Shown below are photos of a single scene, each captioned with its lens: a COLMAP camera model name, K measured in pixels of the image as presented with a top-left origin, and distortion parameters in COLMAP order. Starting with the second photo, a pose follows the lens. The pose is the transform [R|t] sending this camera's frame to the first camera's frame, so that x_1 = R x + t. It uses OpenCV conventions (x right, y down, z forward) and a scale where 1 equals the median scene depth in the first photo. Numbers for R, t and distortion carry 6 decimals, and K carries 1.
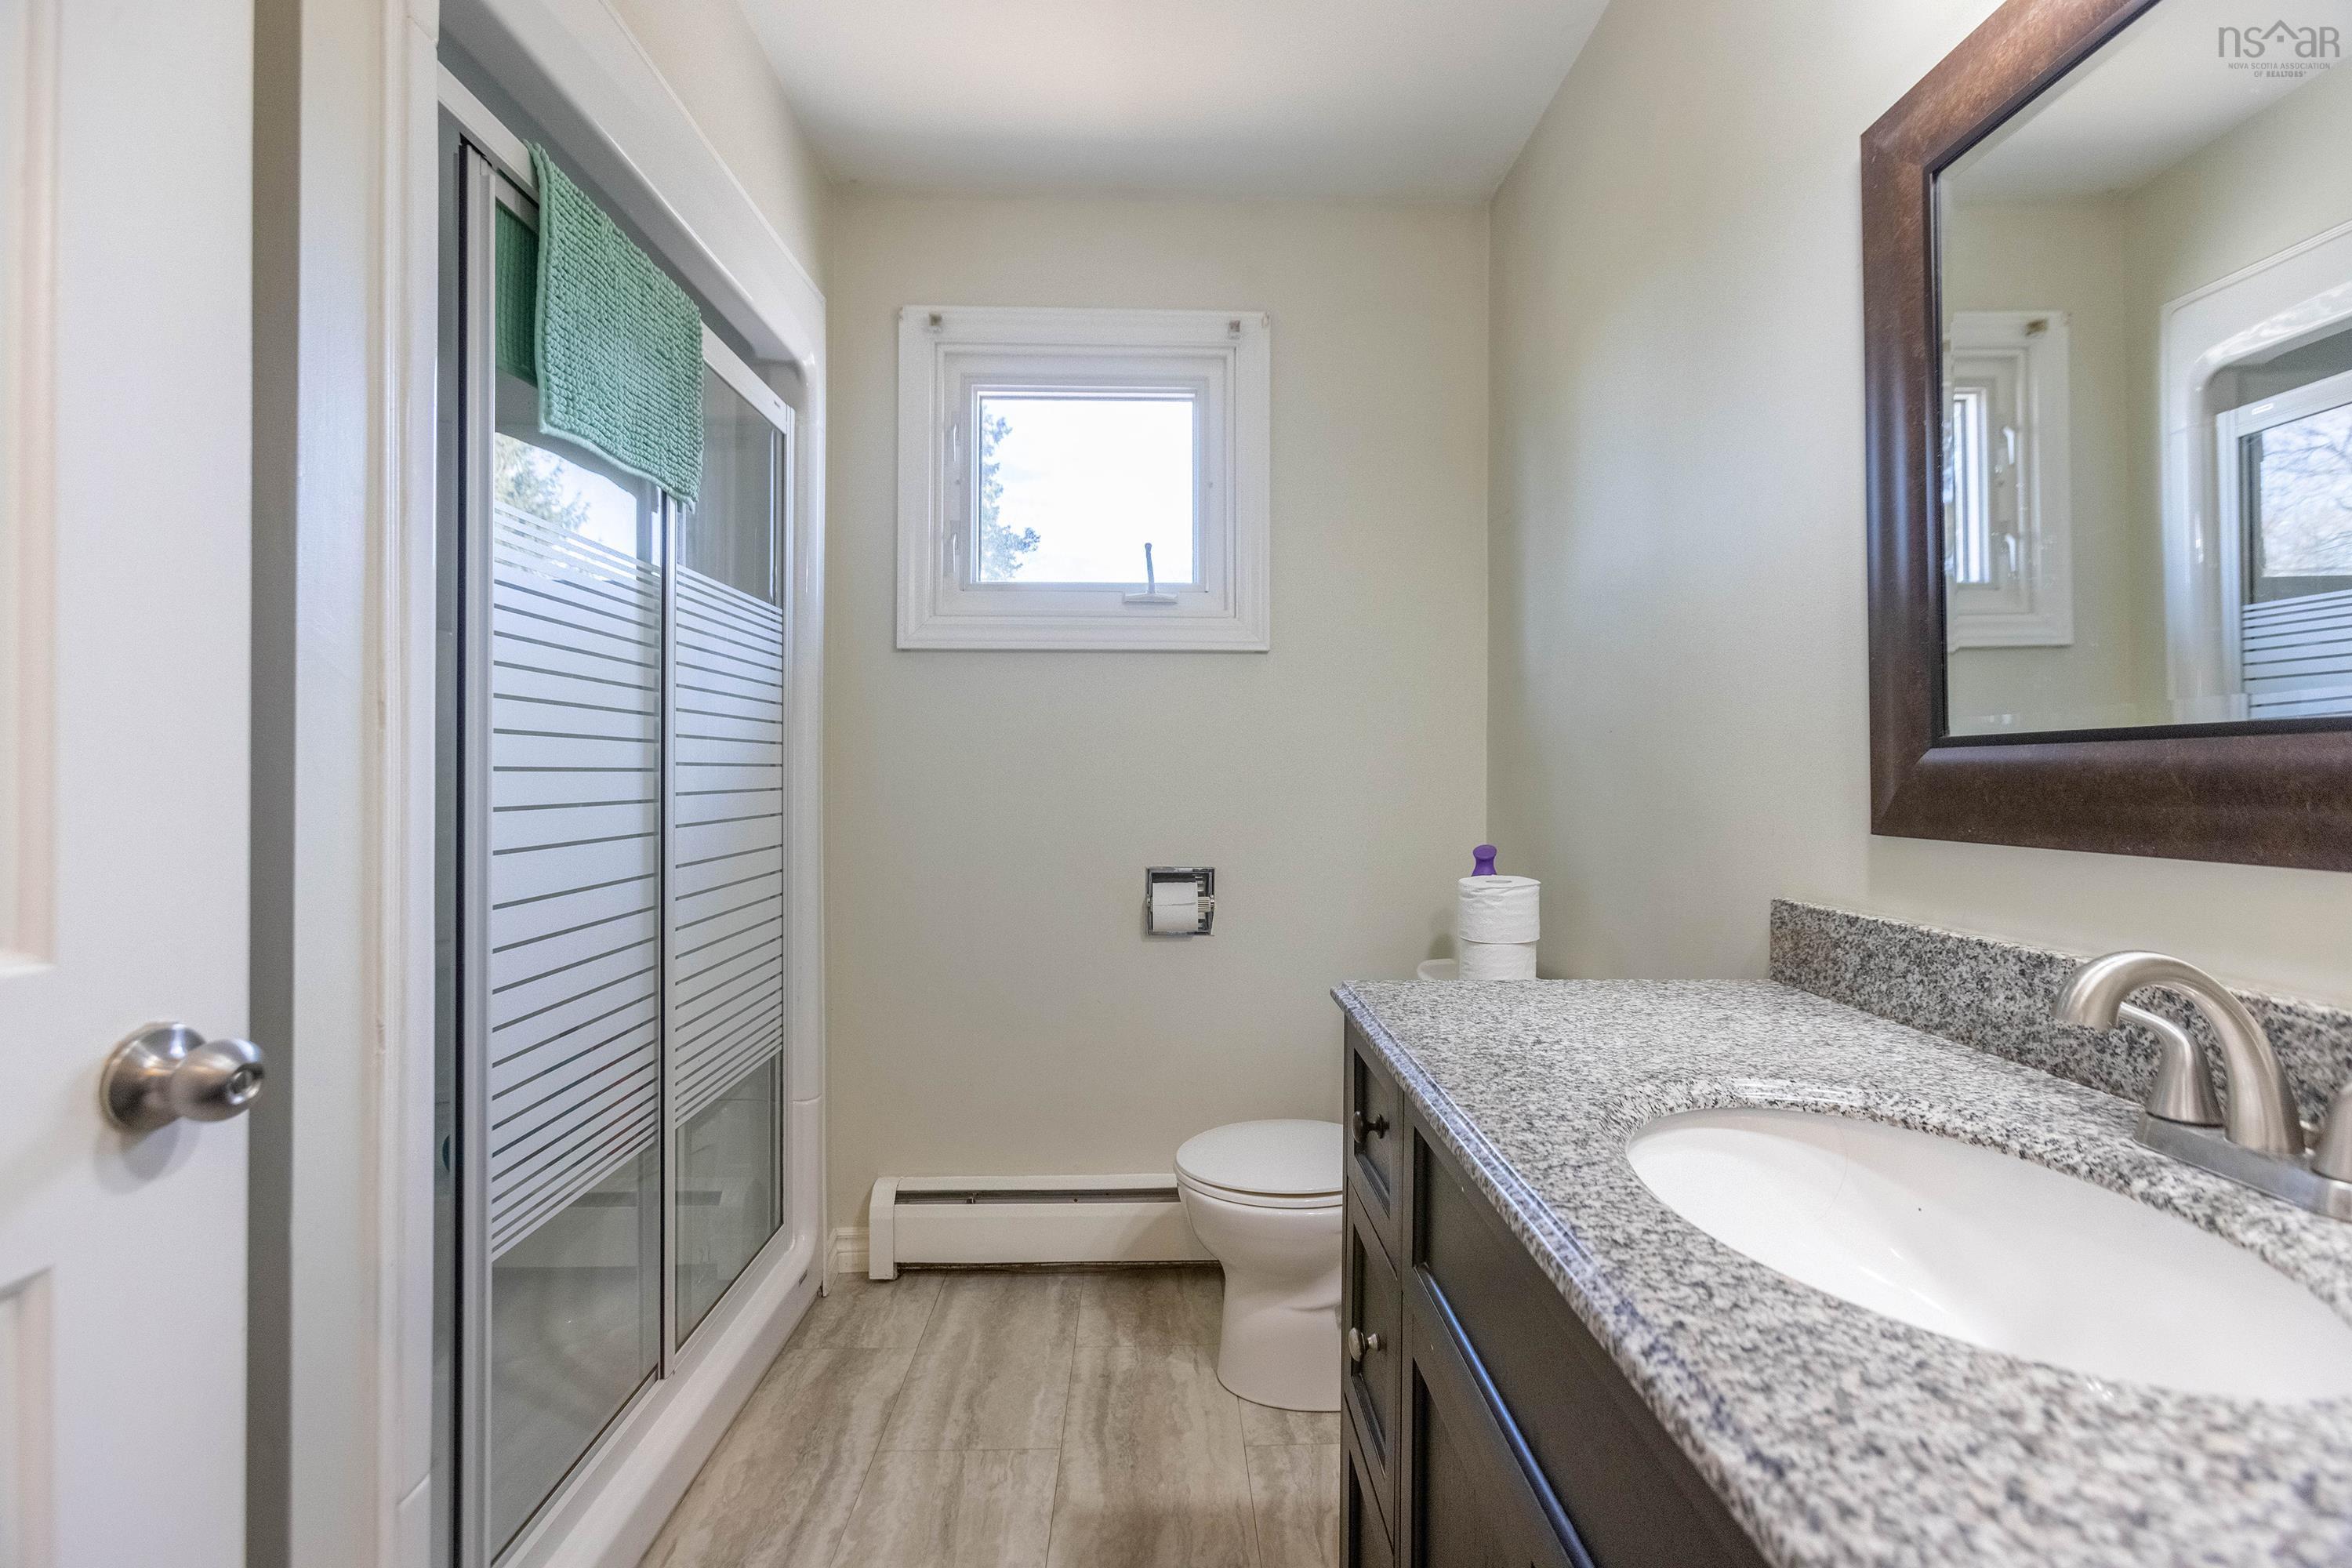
lens RADIAL K [[1041.5, 0, 1187.0], [0, 1041.5, 767.0], [0, 0, 1]] dist [-0.014165, 0.006574]
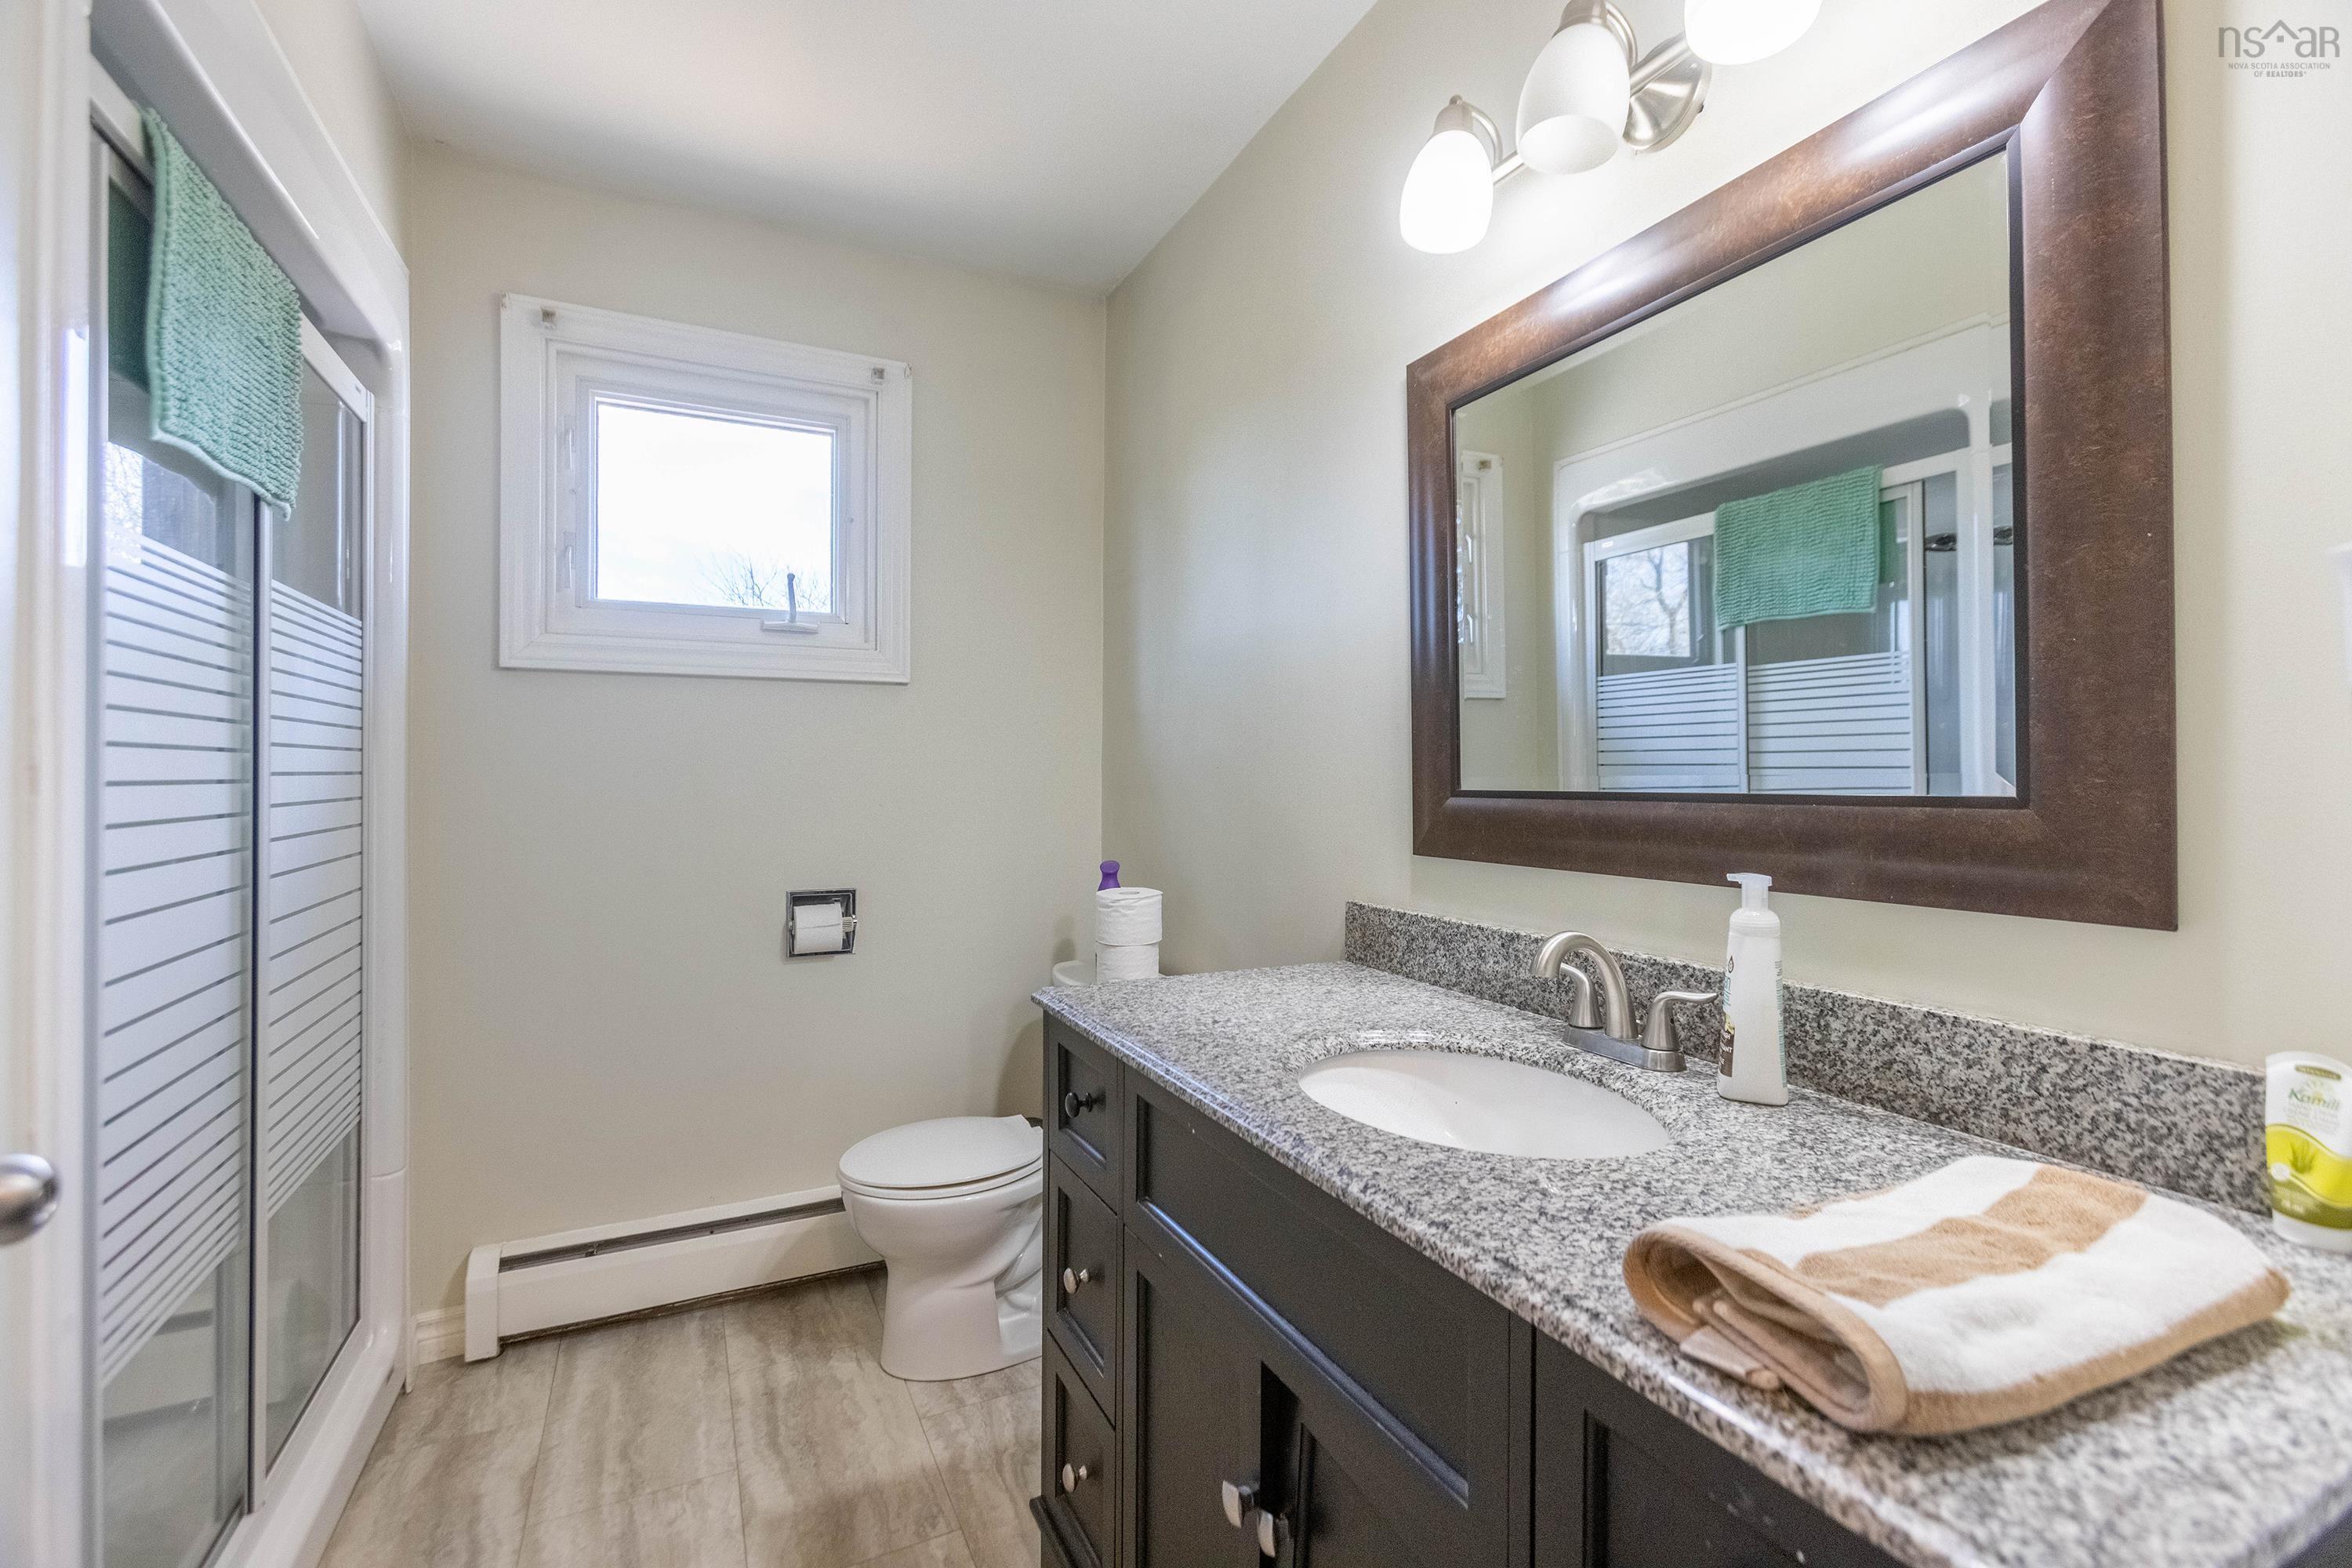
lens RADIAL K [[1041.5, 0, 1198.8], [0, 1041.5, 763.0], [0, 0, 1]] dist [-0.014165, 0.006574]
pose [[0.905987, 0.003418, 0.423292, -0.142128], [-0.002267, 0.999992, -0.003221, -0.036583], [-0.423300, 0.001958, 0.905987, -0.118720]]
